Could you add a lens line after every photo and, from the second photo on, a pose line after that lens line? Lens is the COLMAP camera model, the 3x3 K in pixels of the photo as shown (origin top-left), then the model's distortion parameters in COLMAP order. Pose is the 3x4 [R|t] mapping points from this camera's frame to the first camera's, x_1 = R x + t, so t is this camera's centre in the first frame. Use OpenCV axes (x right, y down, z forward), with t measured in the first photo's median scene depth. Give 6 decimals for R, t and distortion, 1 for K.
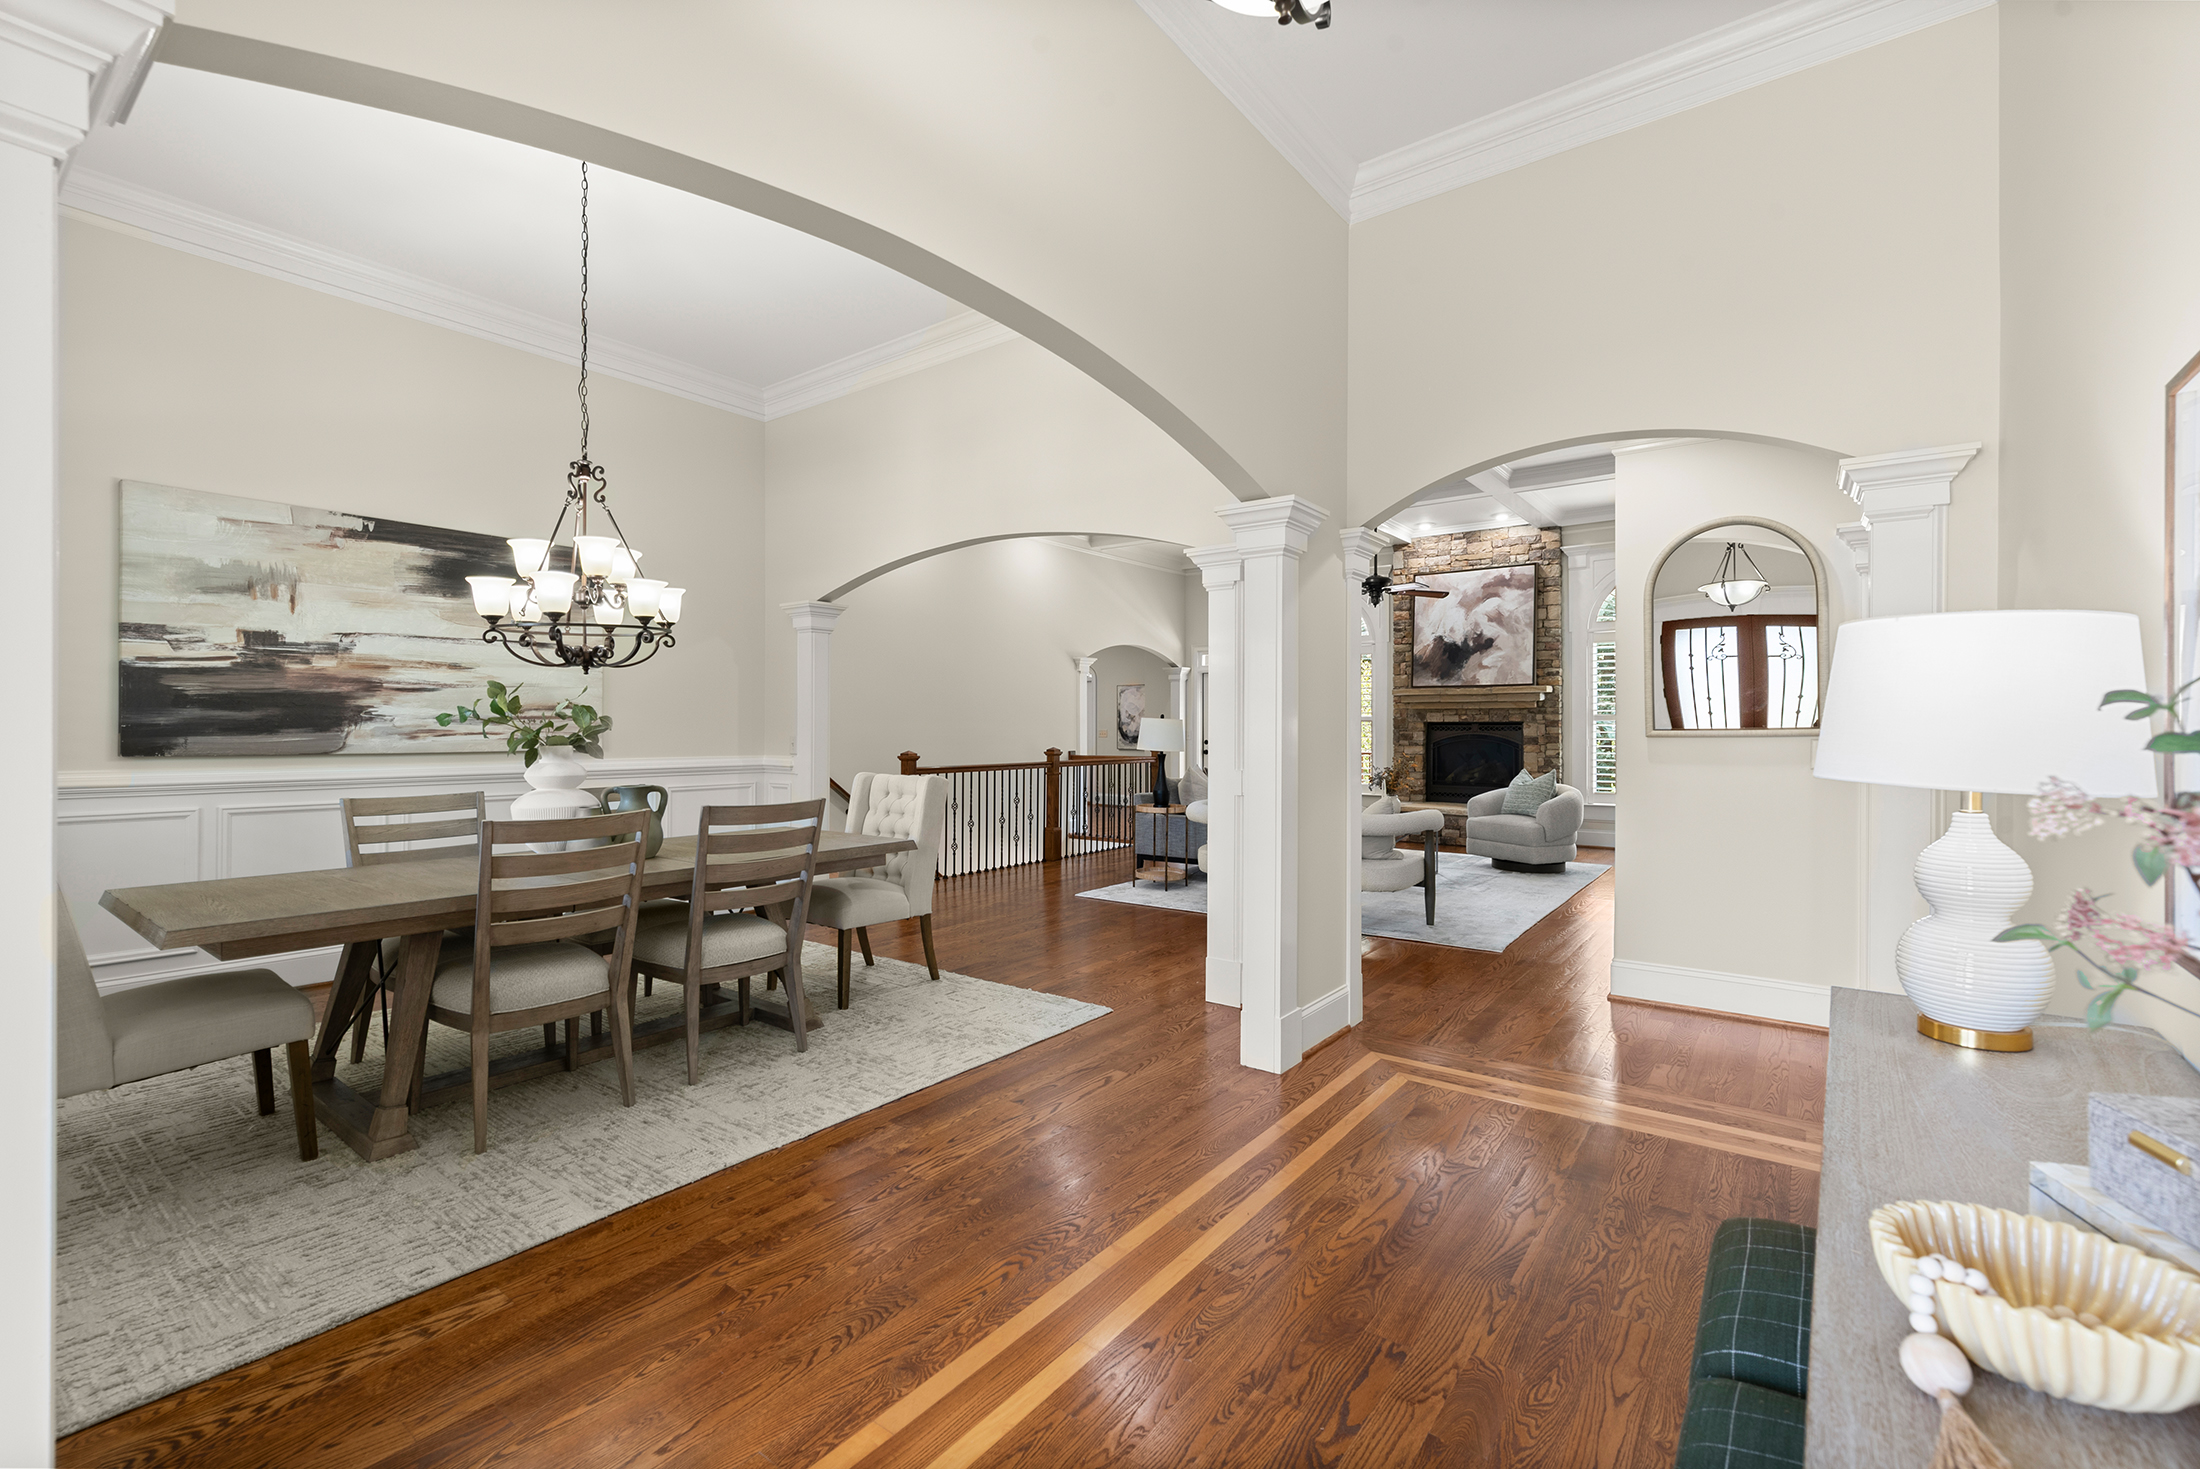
lens RADIAL K [[950.7, 0, 1094.2], [0, 950.7, 724.3], [0, 0, 1]] dist [-0.000222, 0.000285]
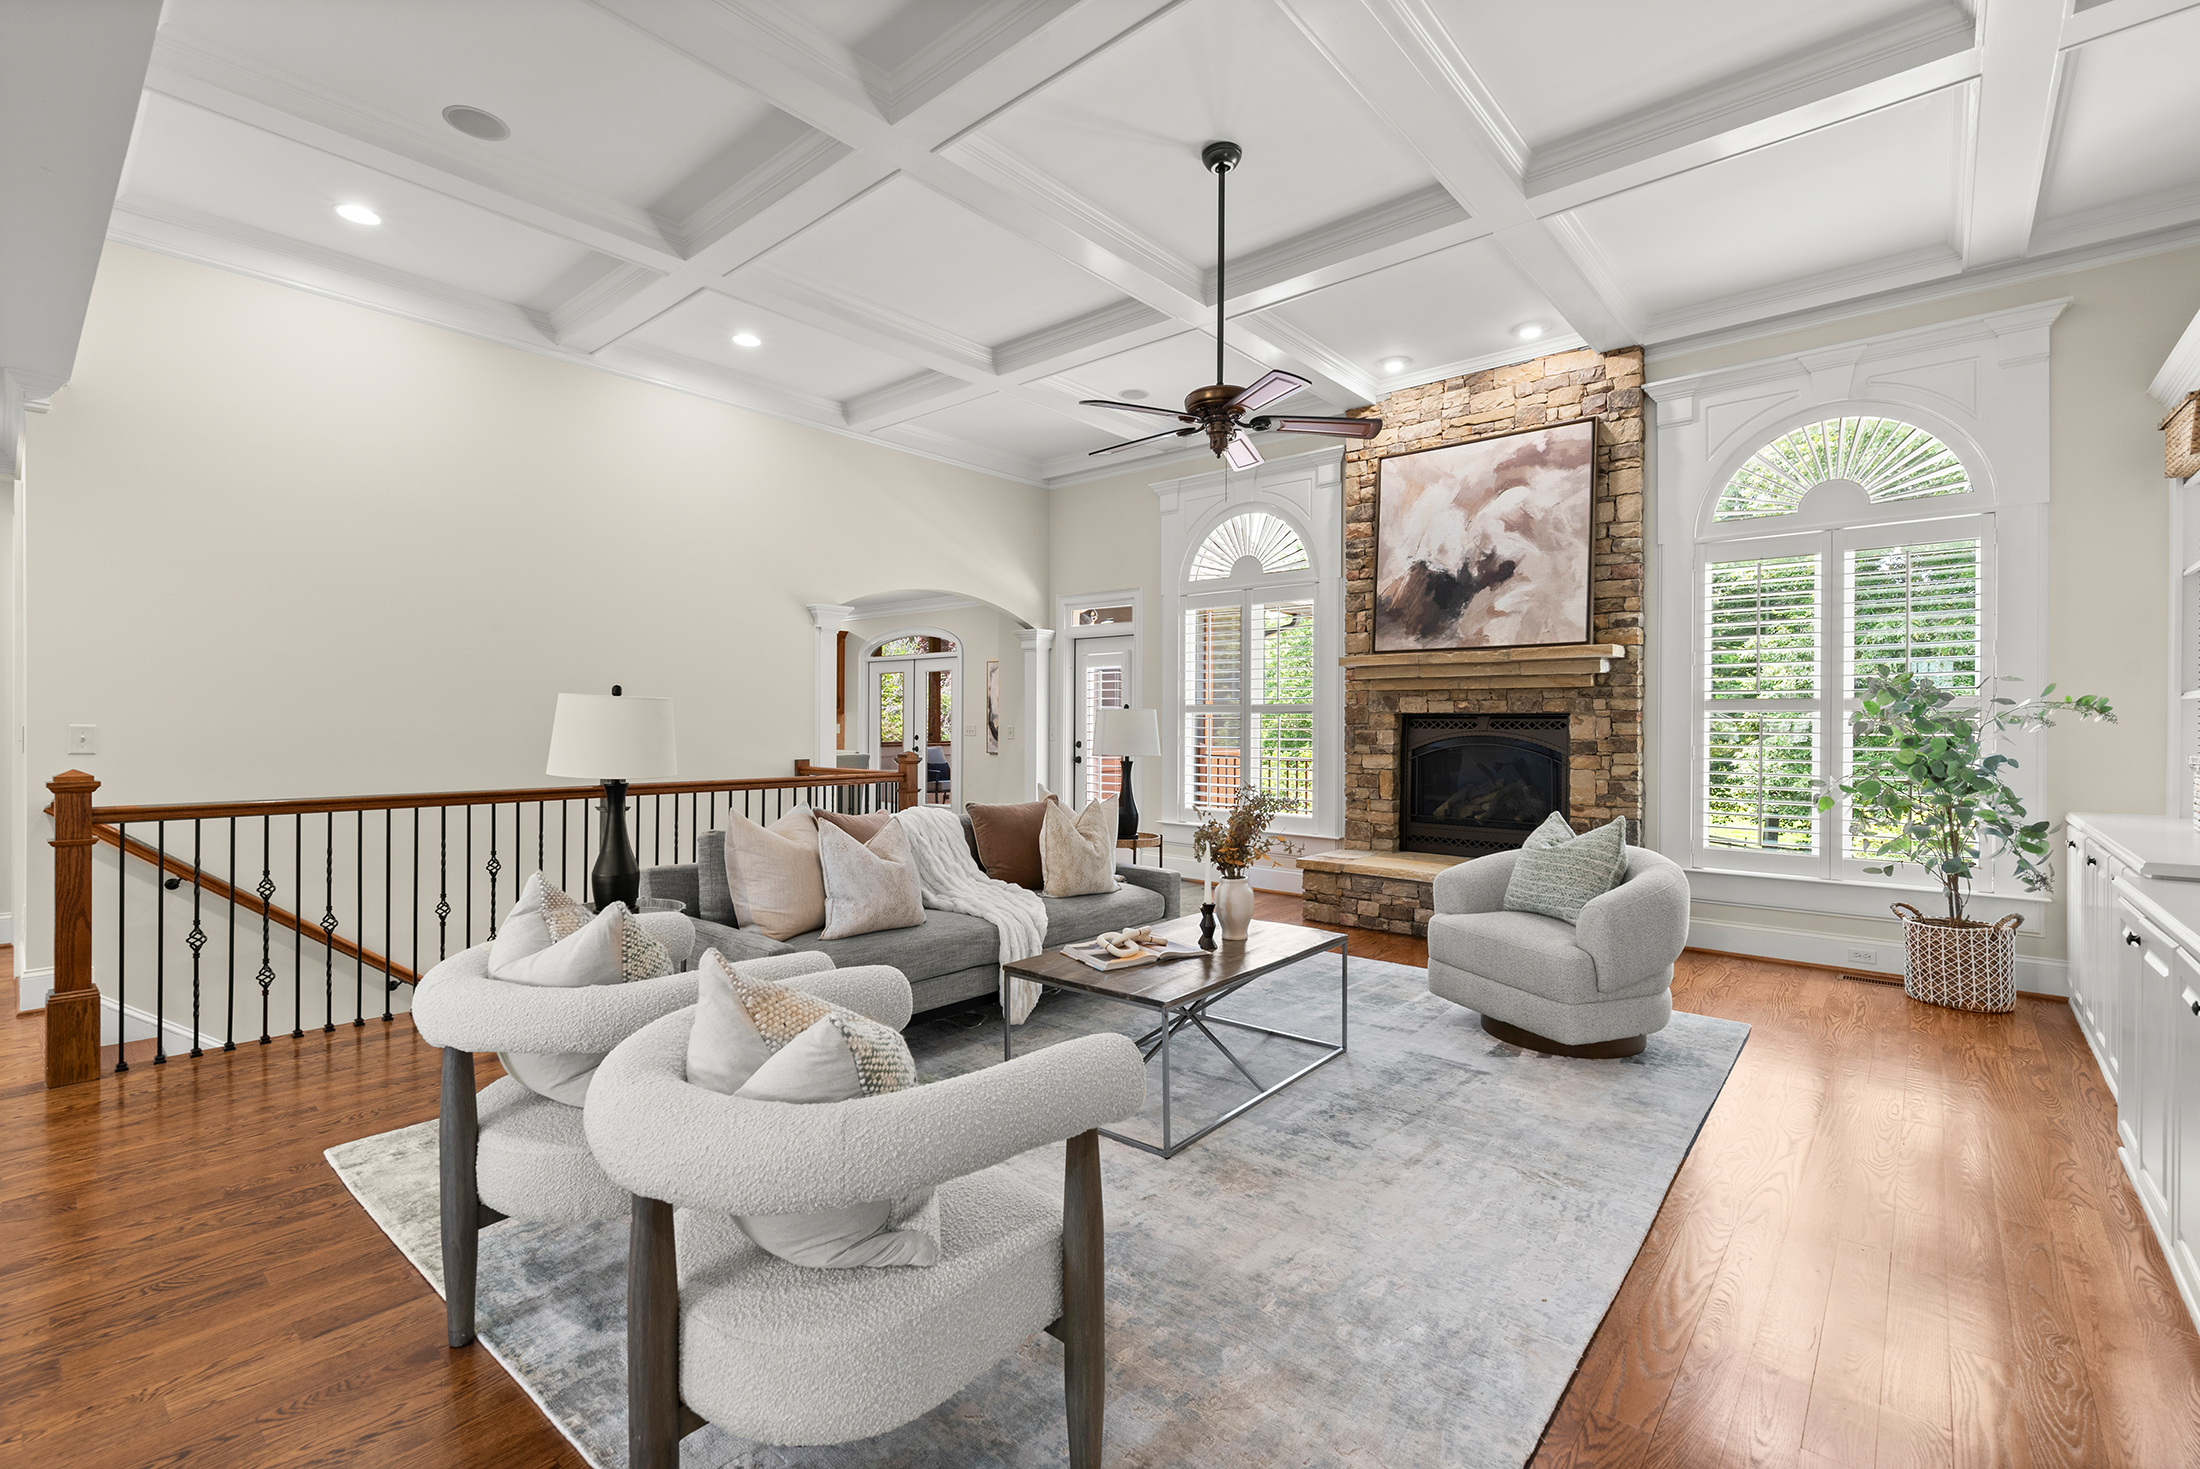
lens RADIAL K [[950.7, 0, 1094.2], [0, 950.7, 724.3], [0, 0, 1]] dist [-0.000222, 0.000285]
pose [[0.997452, 0.004295, -0.071215, 0.217124], [-0.003968, 0.999981, 0.004733, 0.002346], [0.071234, -0.004439, 0.997450, 0.434377]]
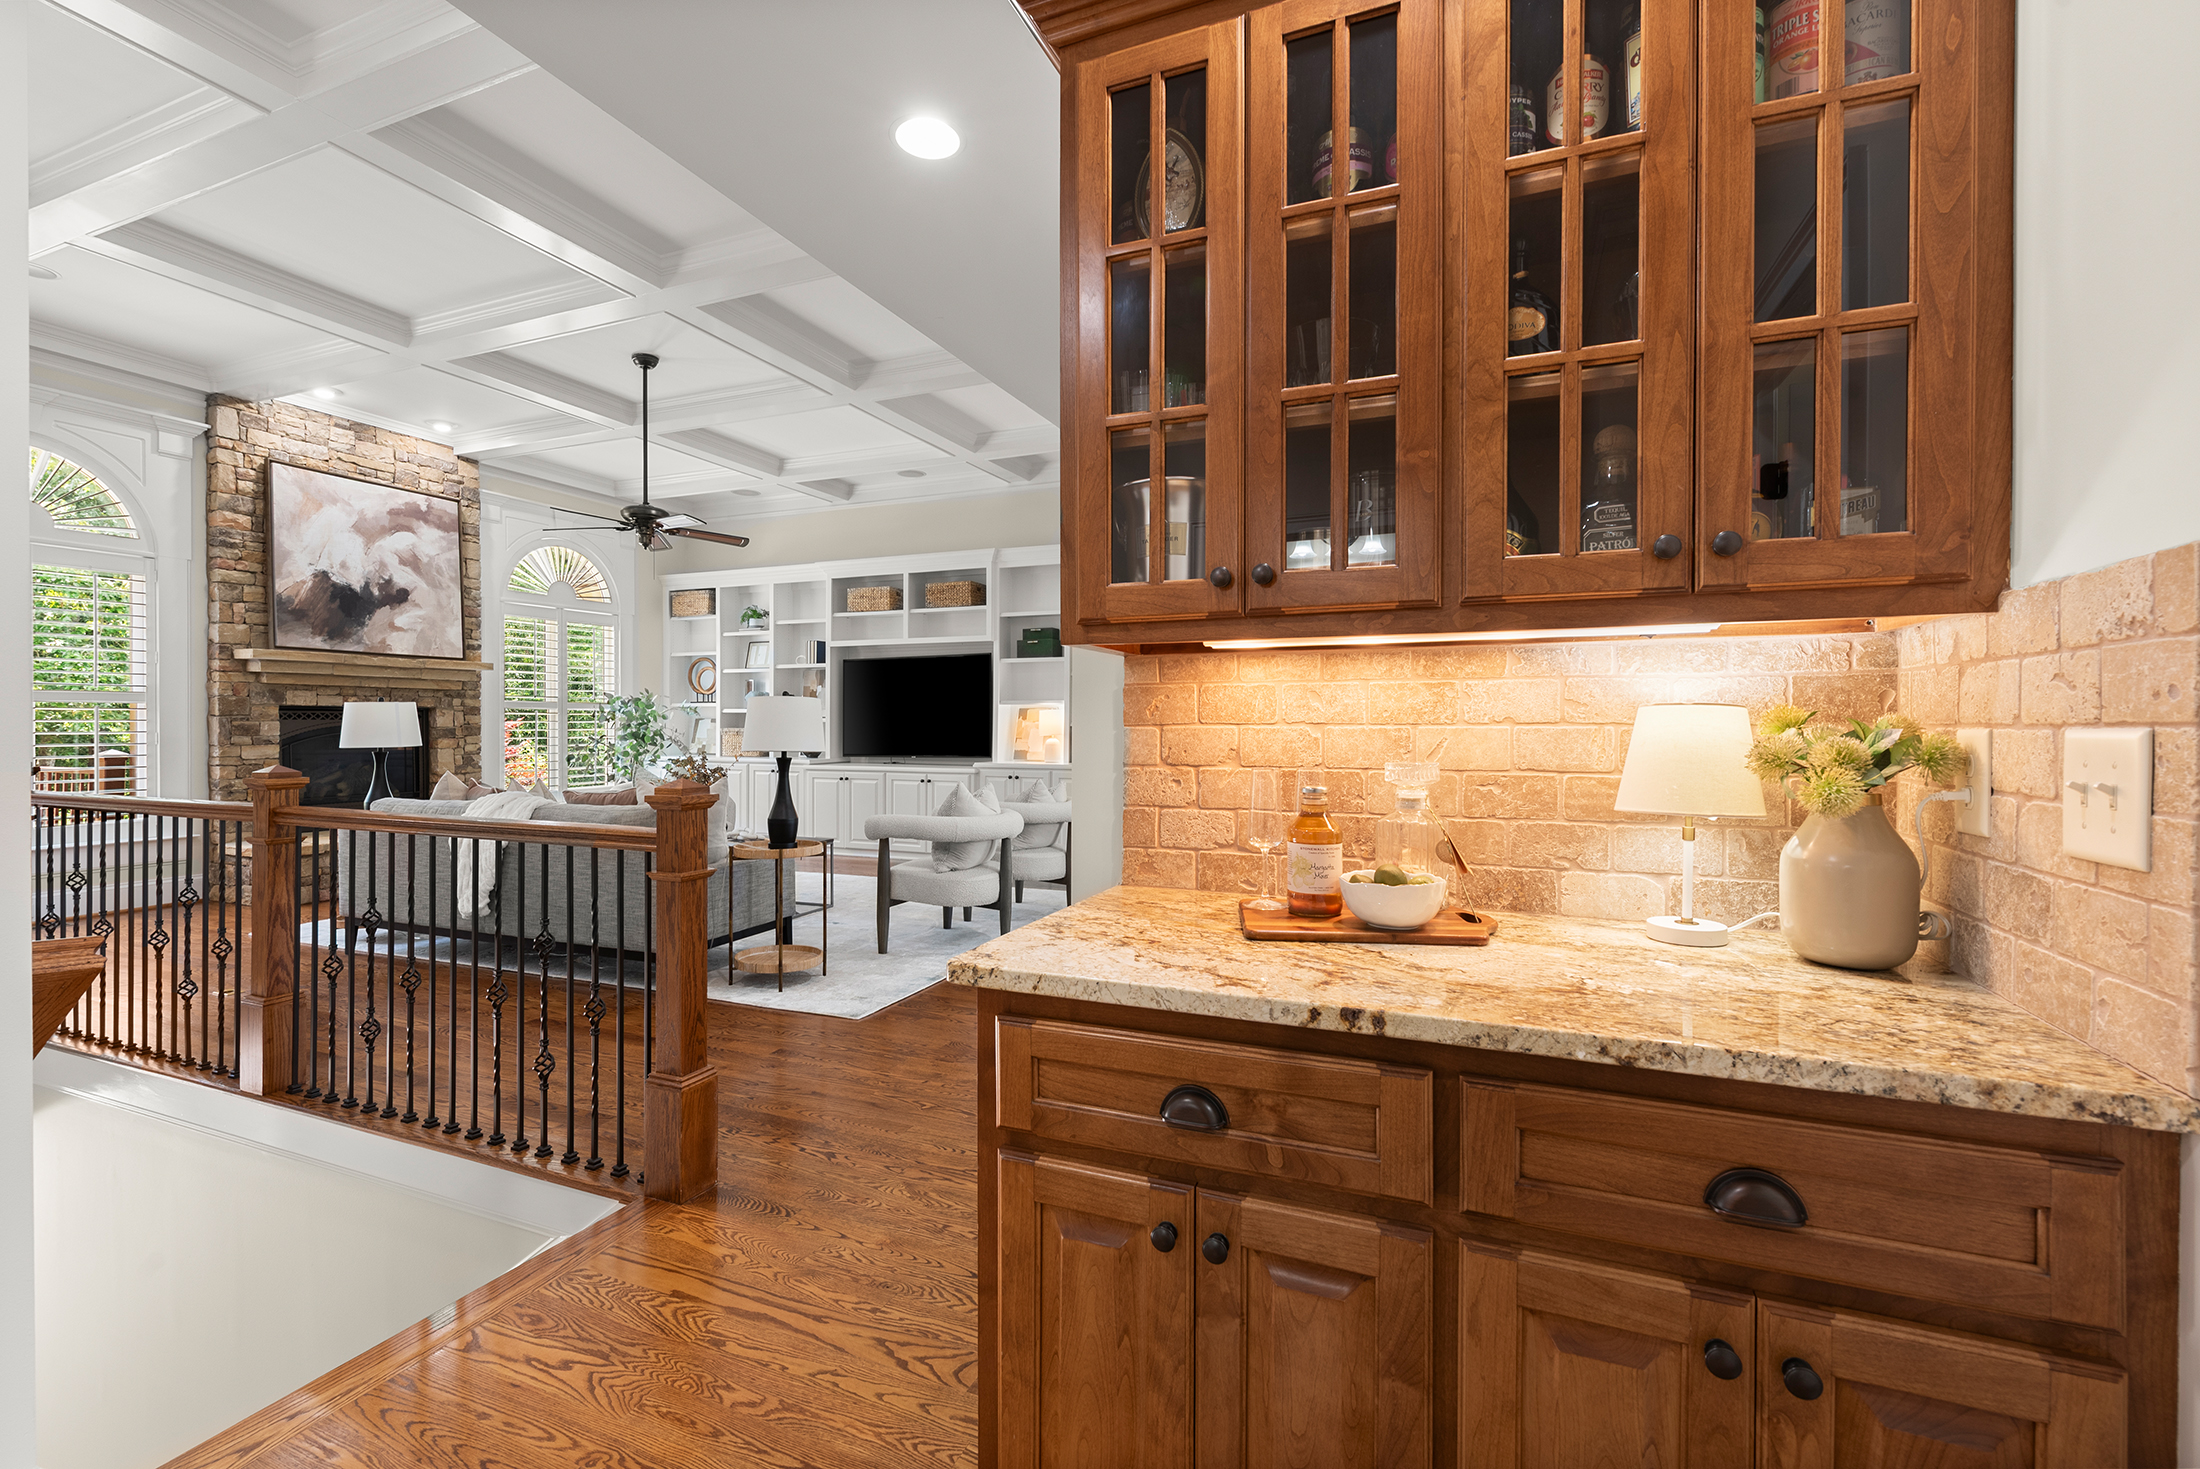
lens RADIAL K [[950.7, 0, 1094.2], [0, 950.7, 724.3], [0, 0, 1]] dist [-0.000222, 0.000285]
pose [[-0.243067, -0.003026, 0.970005, -0.393292], [-0.005271, 0.999984, 0.001799, 0.006169], [-0.969995, -0.004675, -0.243079, 0.675308]]
